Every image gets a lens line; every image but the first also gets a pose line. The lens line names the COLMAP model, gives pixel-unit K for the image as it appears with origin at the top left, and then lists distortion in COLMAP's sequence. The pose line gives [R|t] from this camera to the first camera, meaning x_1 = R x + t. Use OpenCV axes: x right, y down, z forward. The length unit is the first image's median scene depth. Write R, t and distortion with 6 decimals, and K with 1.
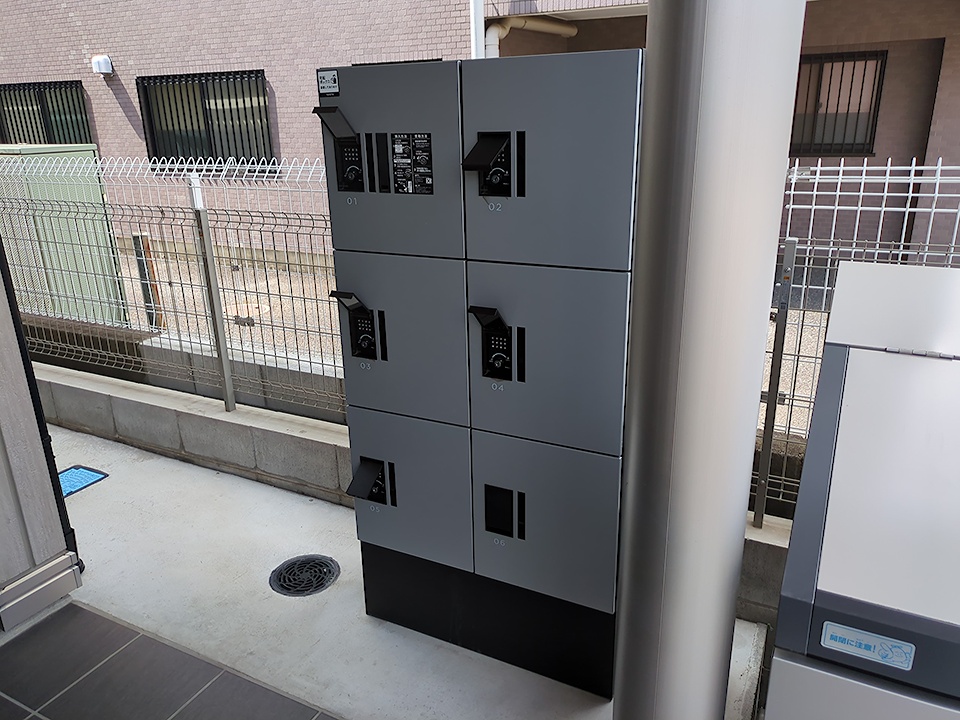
lens RADIAL K [[721.3, 0, 483.6], [0, 721.3, 348.4], [0, 0, 1]] dist [0.032585, -0.006347]
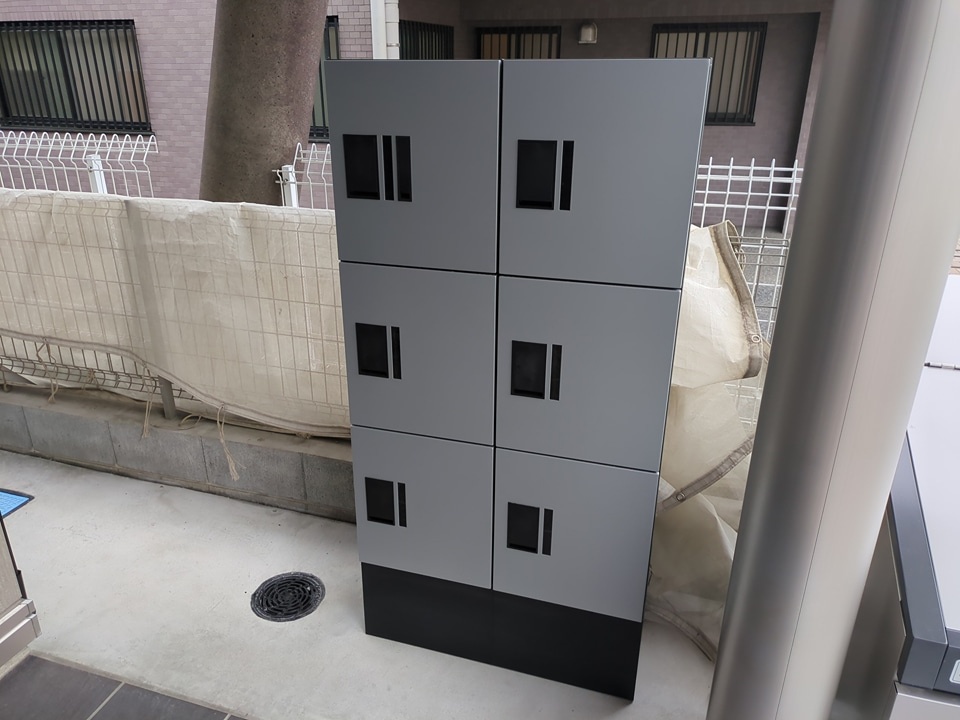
lens RADIAL K [[717.6, 0, 480.0], [0, 717.6, 360.0], [0, 0, 1]] dist [0.048224, -0.029918]
pose [[0.987118, -0.039246, 0.155106, -0.147213], [0.028540, 0.997092, 0.070656, -0.059348], [-0.157428, -0.065319, 0.985368, 0.056530]]
